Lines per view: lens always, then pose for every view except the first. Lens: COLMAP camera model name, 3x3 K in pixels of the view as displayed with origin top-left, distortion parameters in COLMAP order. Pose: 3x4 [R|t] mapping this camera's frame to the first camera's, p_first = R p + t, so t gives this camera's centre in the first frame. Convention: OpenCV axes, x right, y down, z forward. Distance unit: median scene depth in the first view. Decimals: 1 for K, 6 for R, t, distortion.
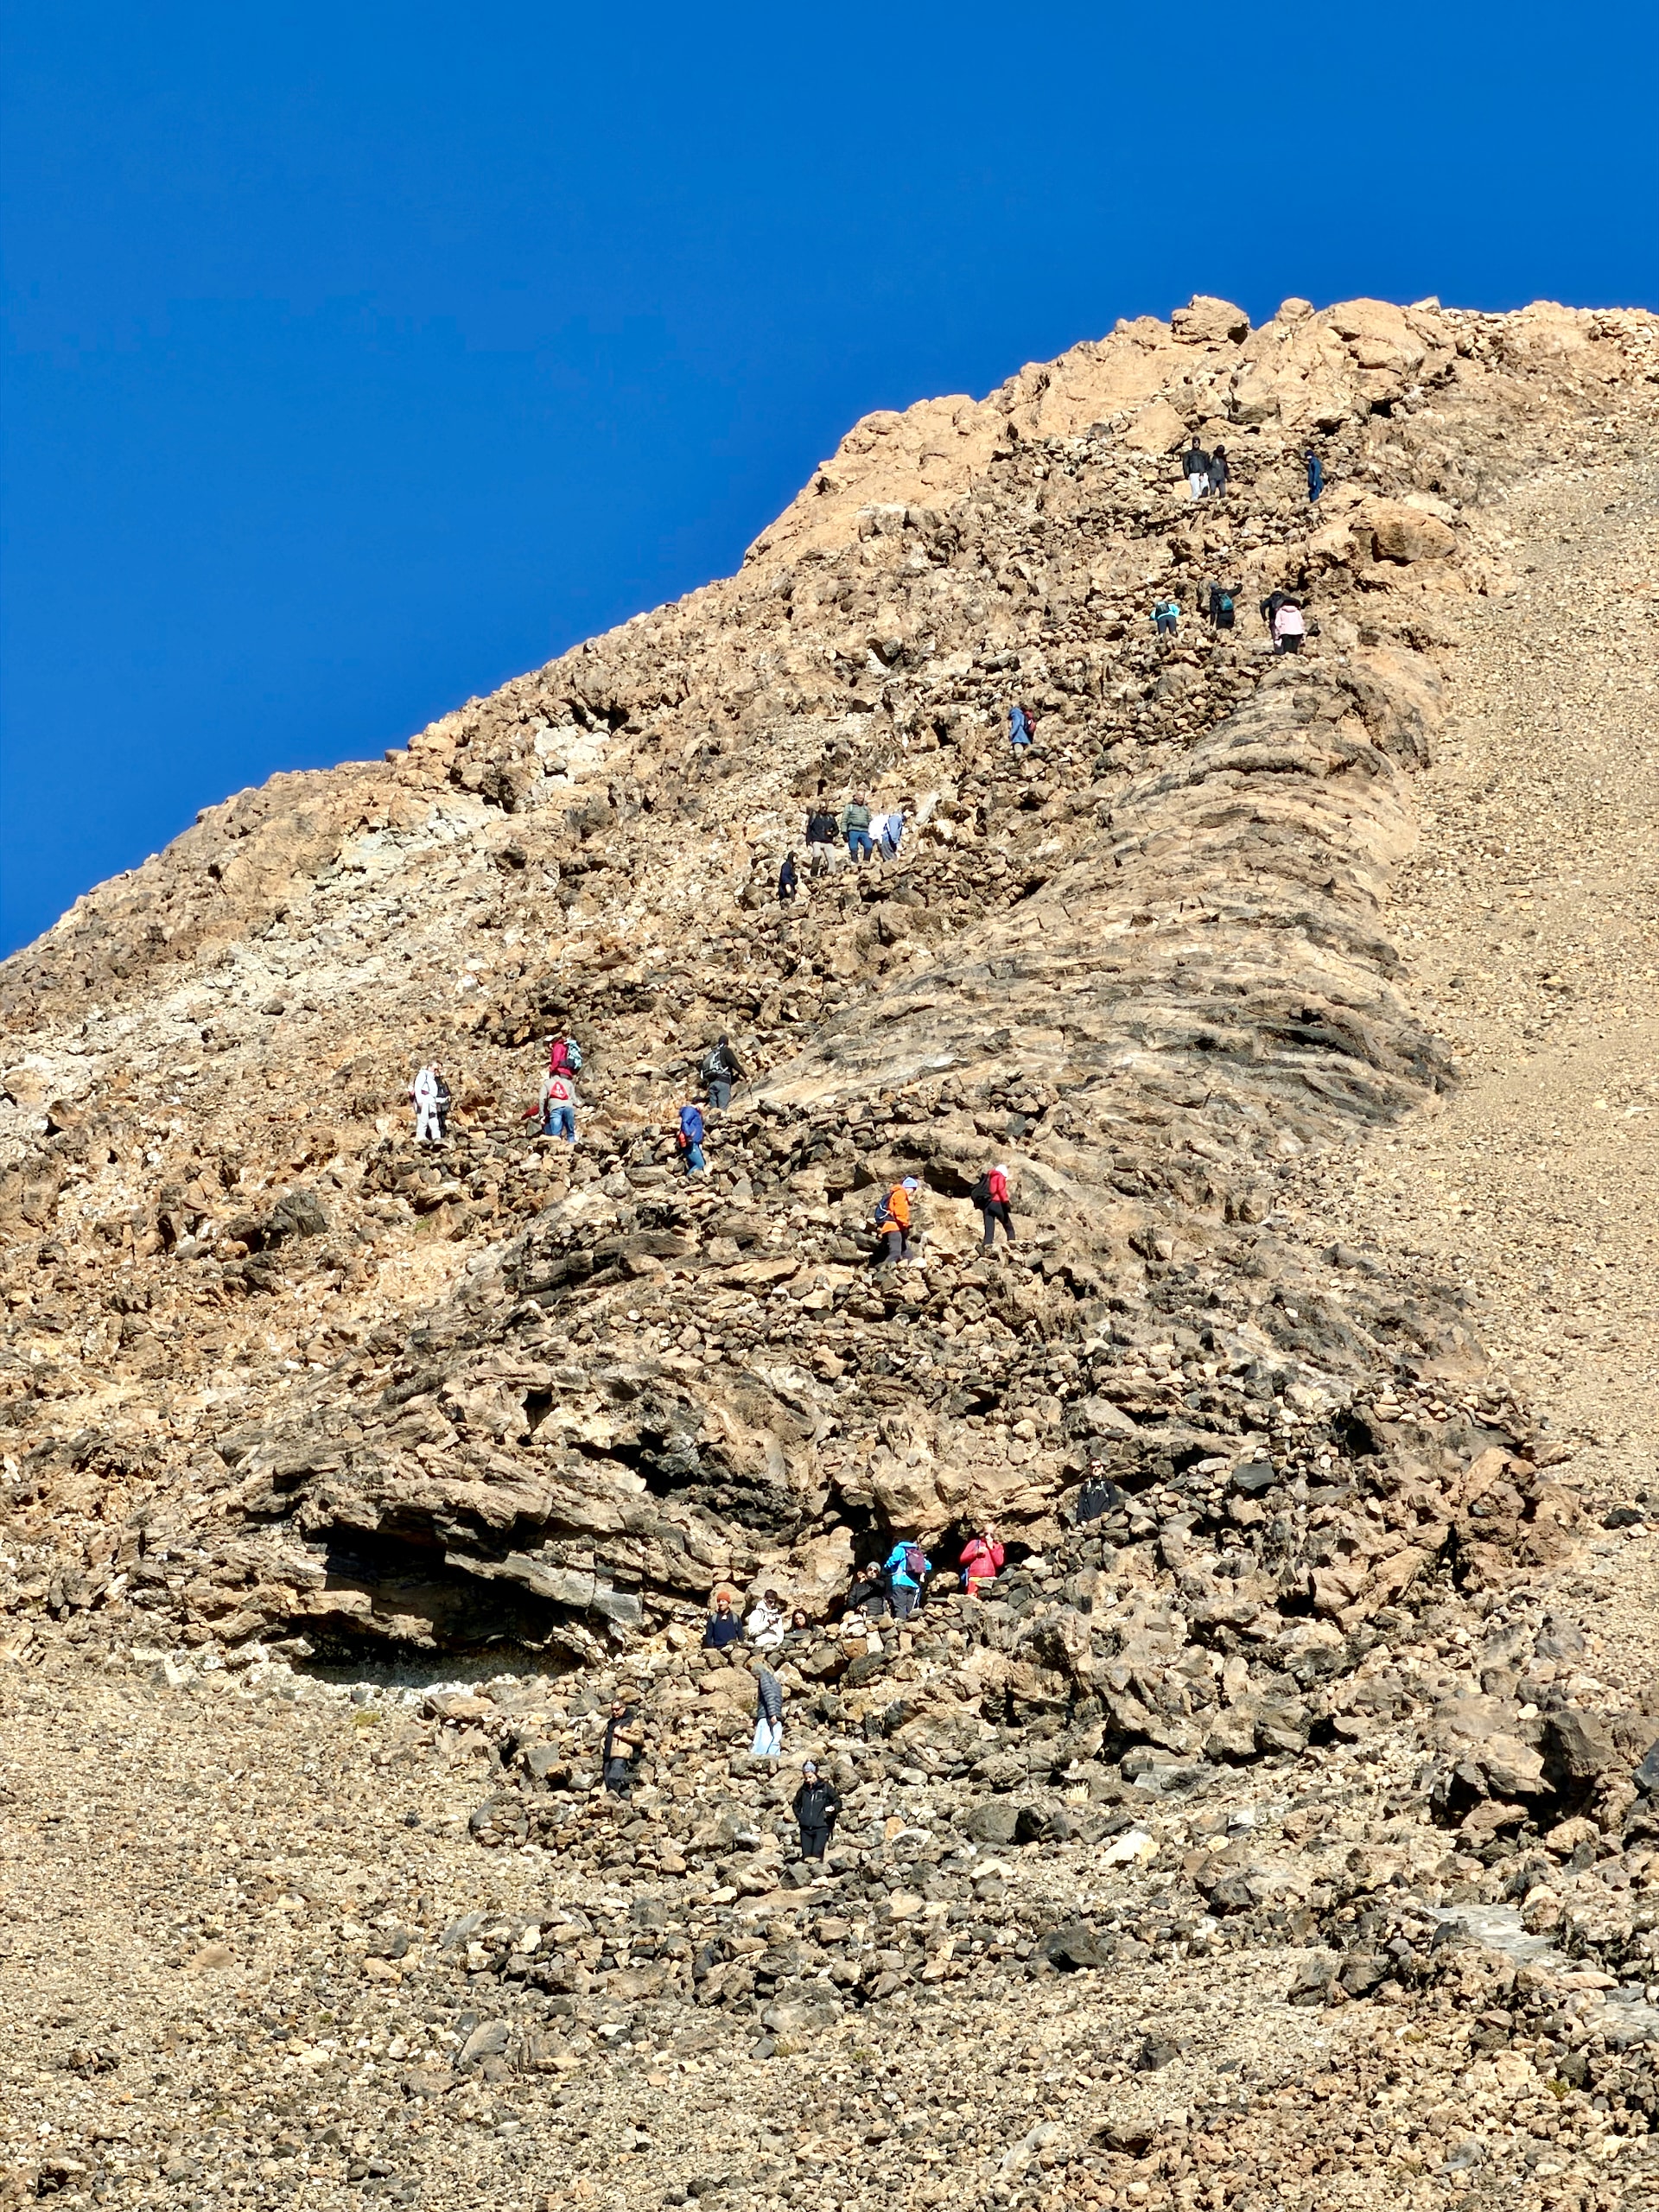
lens RADIAL K [[12906.8, 0, 829.5], [0, 12906.8, 1106.0], [0, 0, 1]] dist [0.172057, 15.458408]
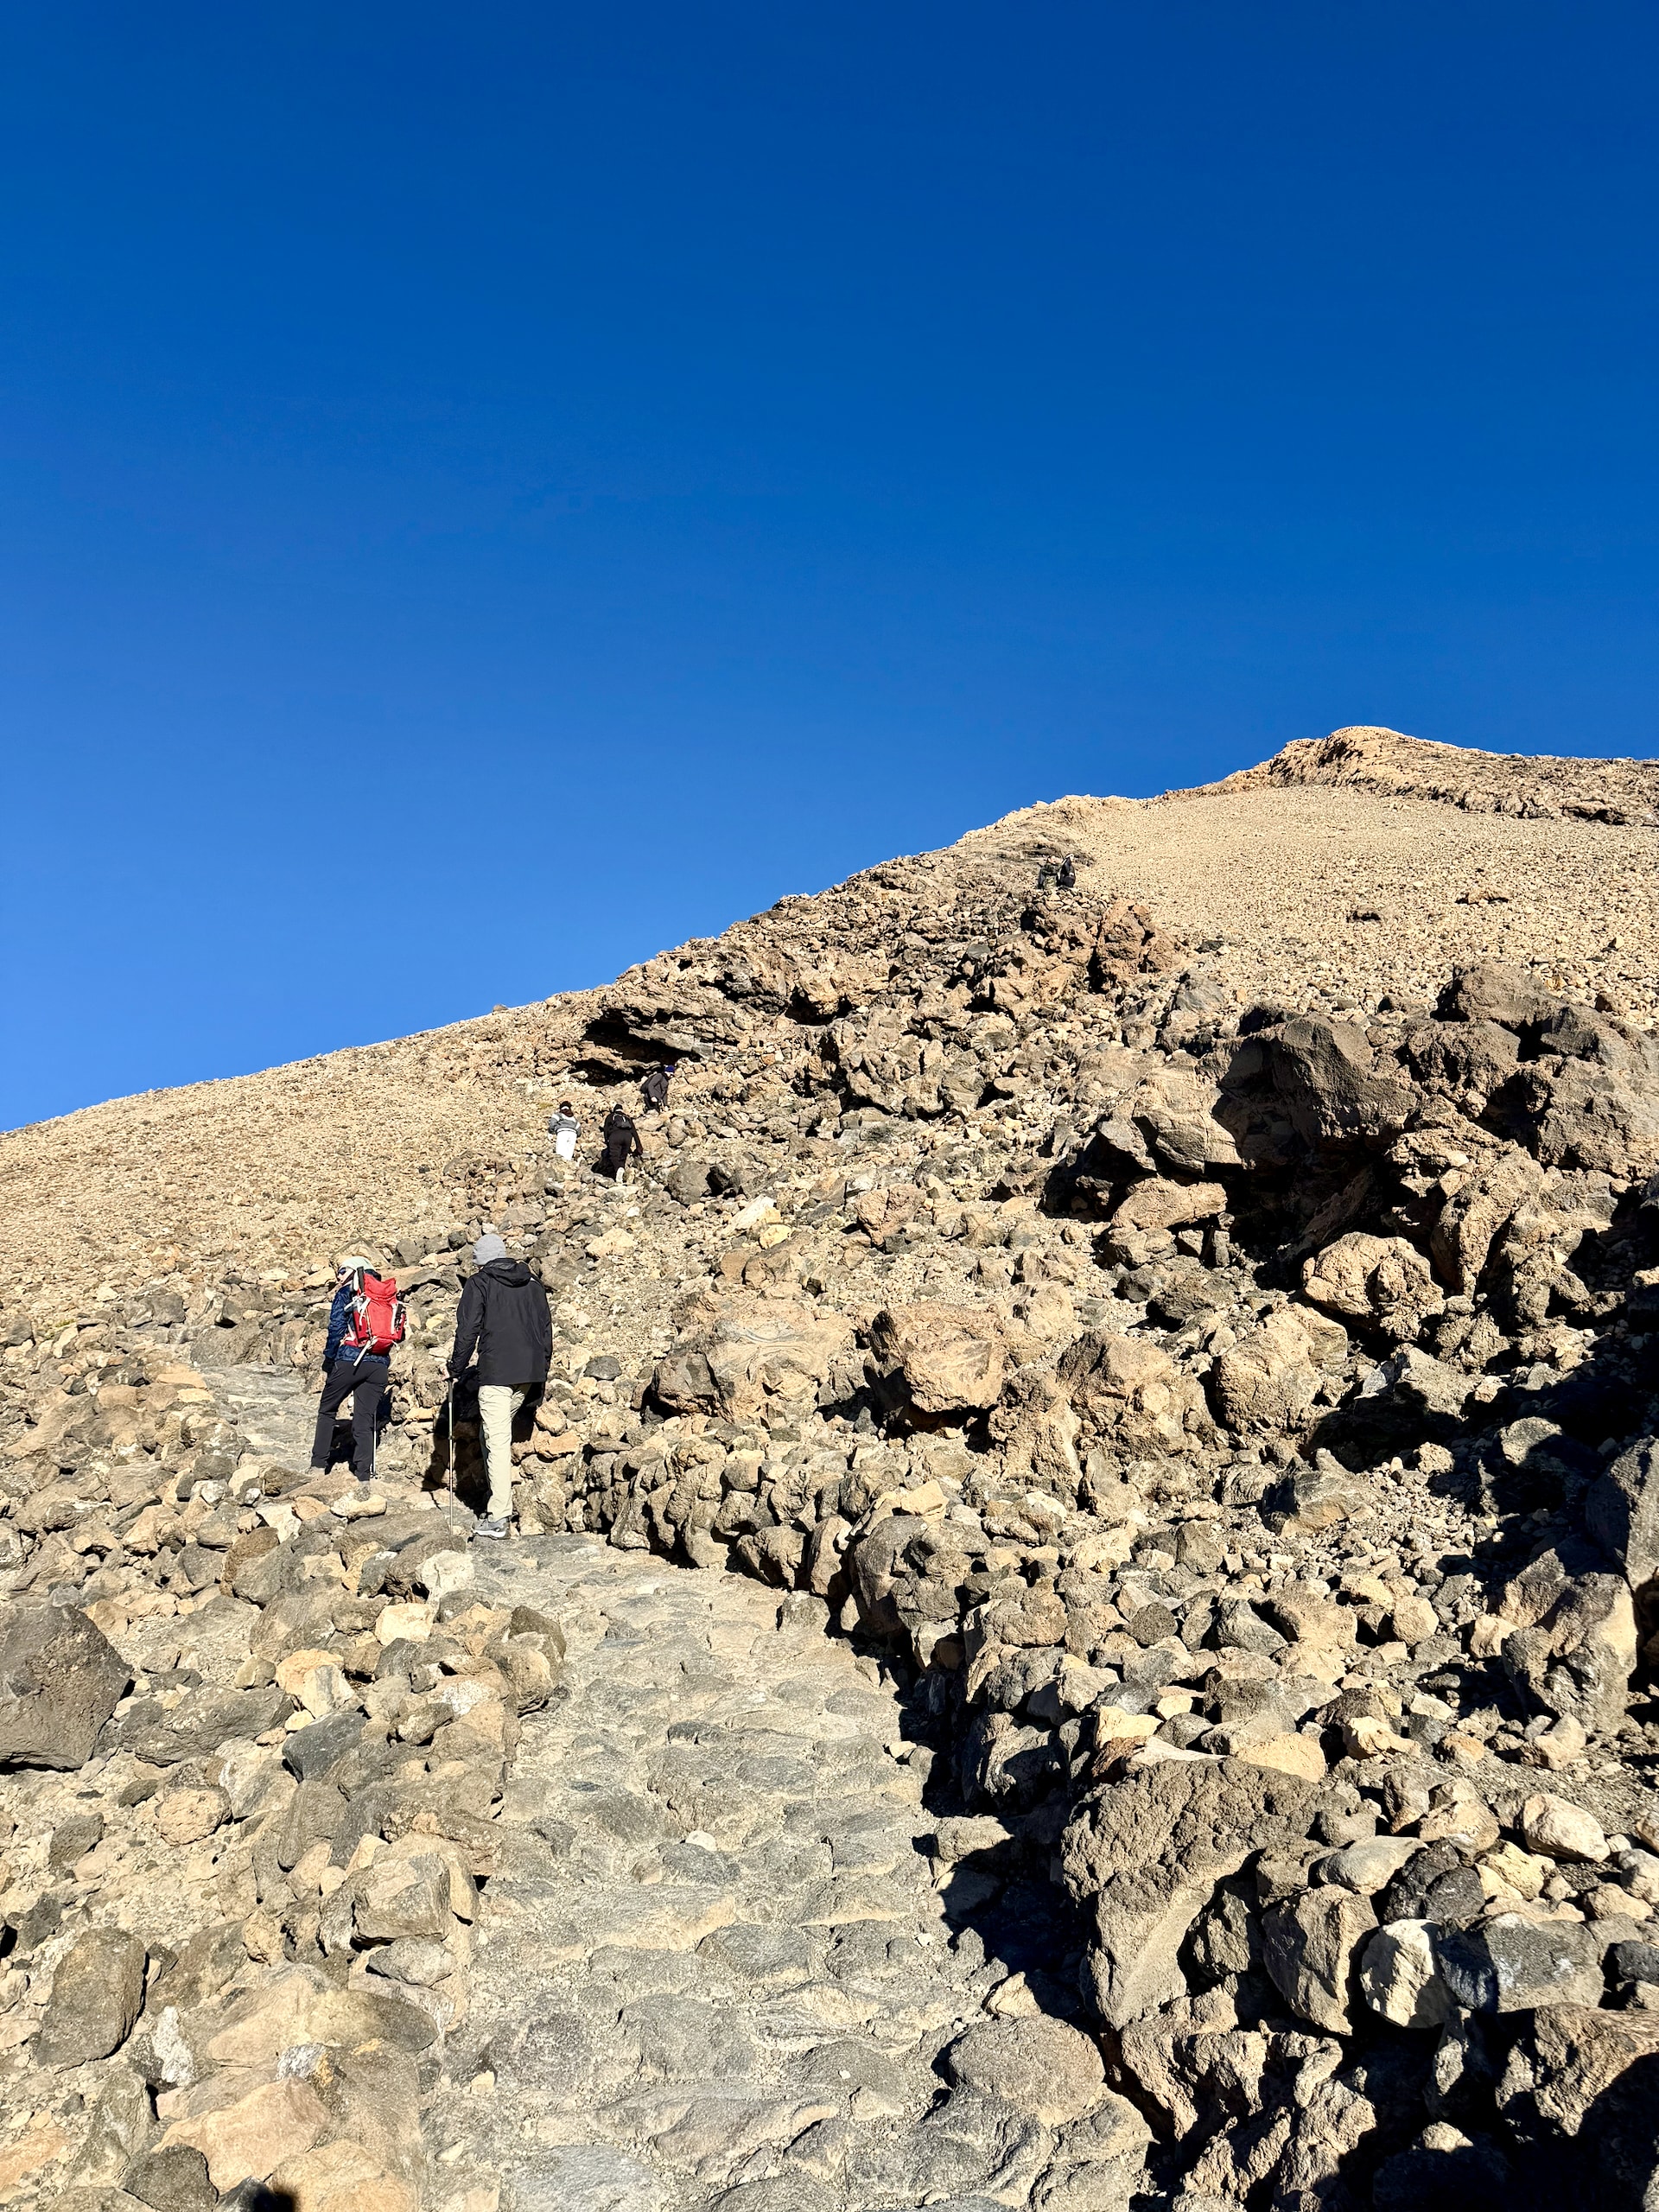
lens RADIAL K [[1527.1, 0, 817.2], [0, 1527.1, 1100.7], [0, 0, 1]] dist [0.152135, -0.000898]
pose [[0.990529, -0.029666, -0.134058, 0.040141], [0.035267, 0.998593, 0.039602, 0.041583], [0.132694, -0.043955, 0.990182, 0.825566]]
